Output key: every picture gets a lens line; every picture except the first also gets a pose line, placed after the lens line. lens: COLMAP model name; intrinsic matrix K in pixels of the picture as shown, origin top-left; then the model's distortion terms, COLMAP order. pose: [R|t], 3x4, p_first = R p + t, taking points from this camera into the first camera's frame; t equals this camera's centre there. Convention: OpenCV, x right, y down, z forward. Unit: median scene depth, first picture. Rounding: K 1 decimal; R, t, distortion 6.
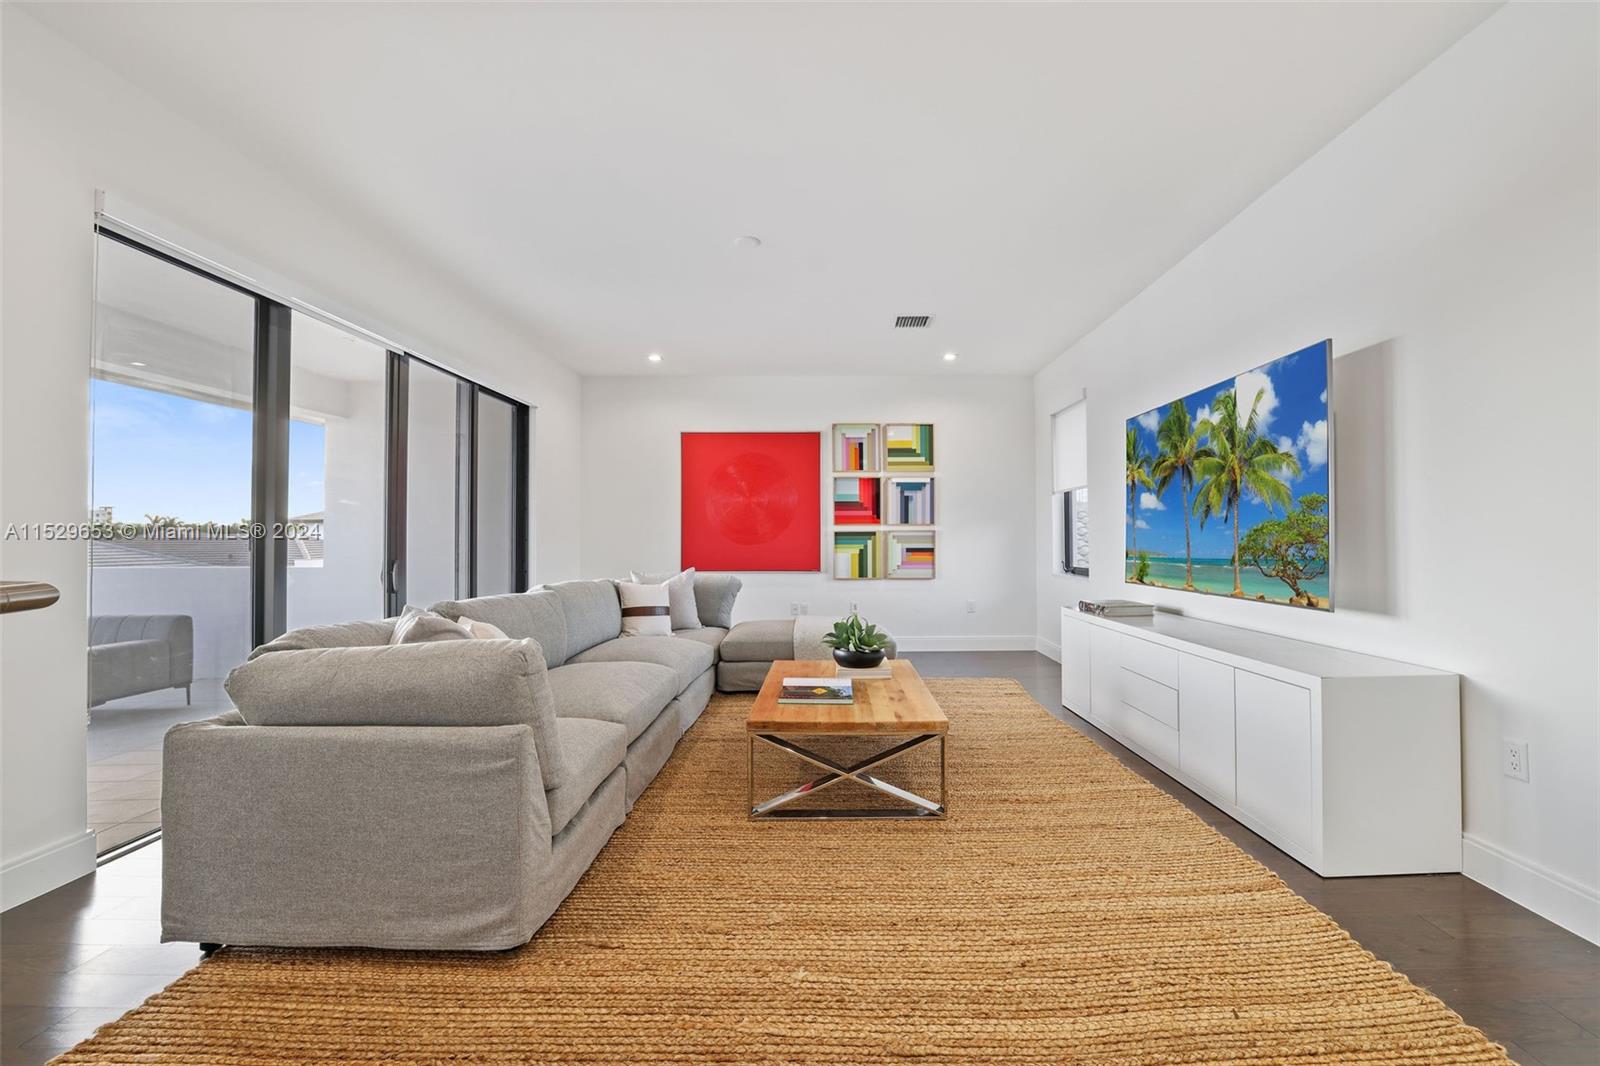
lens RADIAL K [[687.3, 0, 851.2], [0, 687.3, 540.7], [0, 0, 1]] dist [-0.026357, 0.001774]
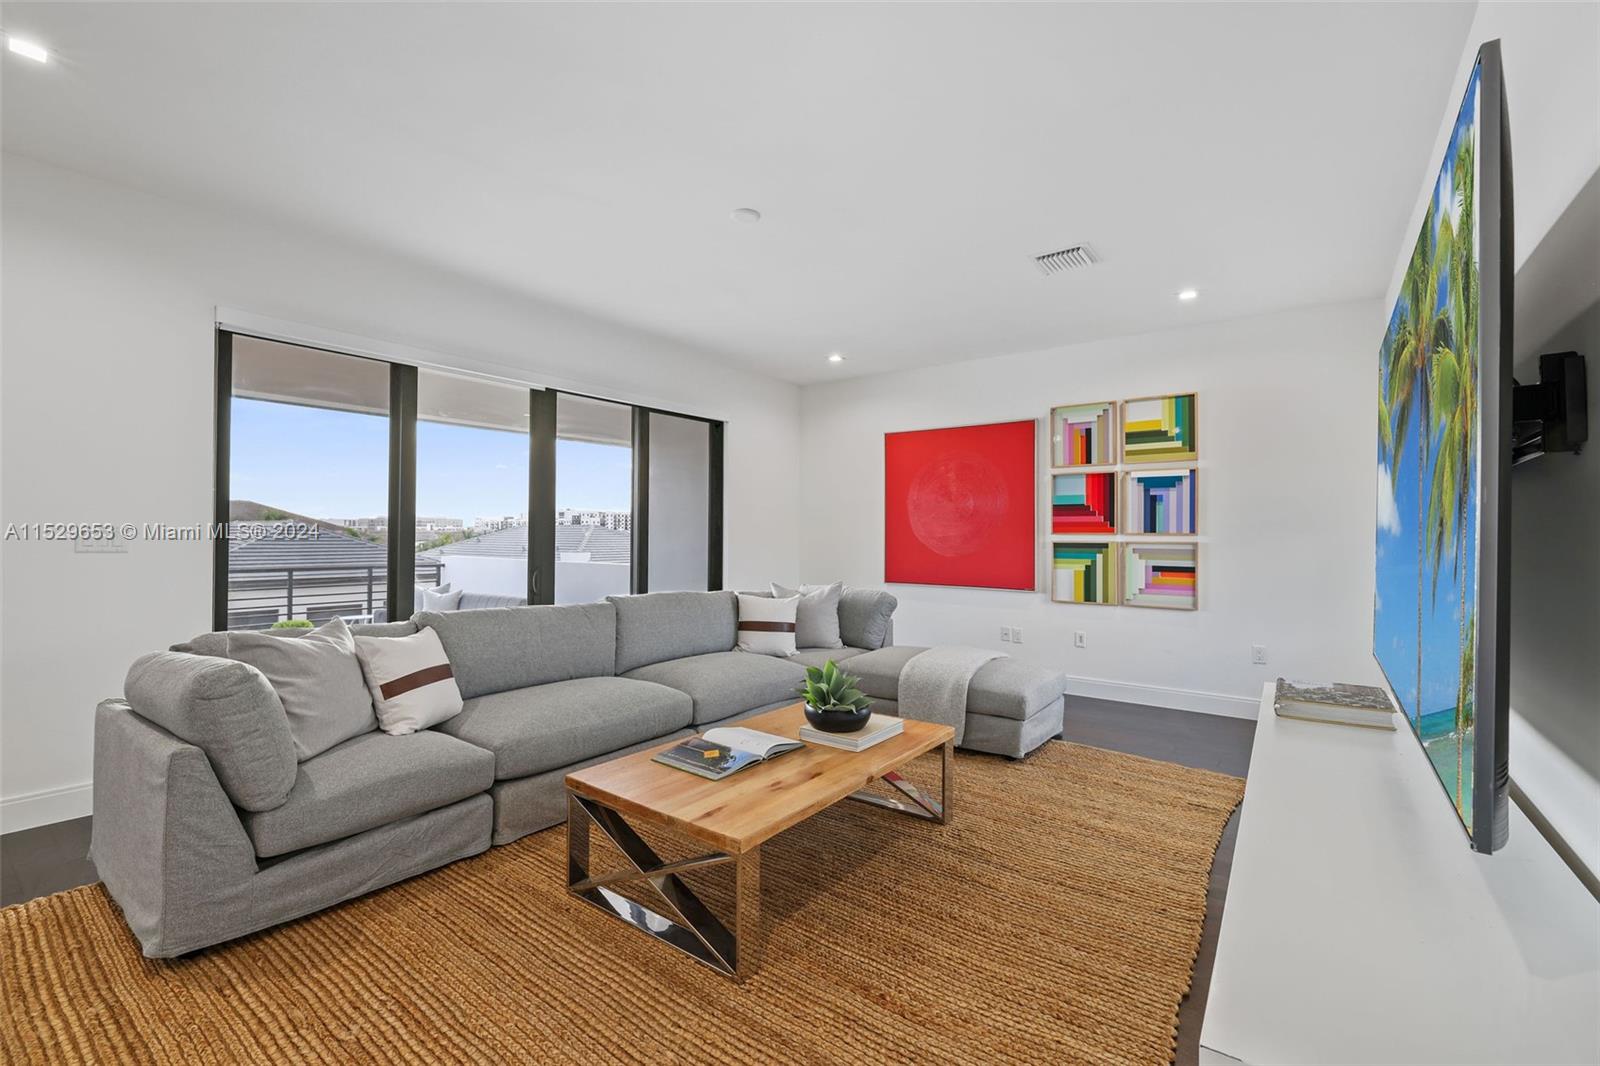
lens RADIAL K [[687.3, 0, 799.9], [0, 687.3, 534.6], [0, 0, 1]] dist [-0.026357, 0.001774]
pose [[0.792581, 0.008654, -0.609705, 0.228103], [-0.012380, 0.999922, -0.001900, -0.016866], [0.609641, 0.009054, 0.792626, 0.187417]]
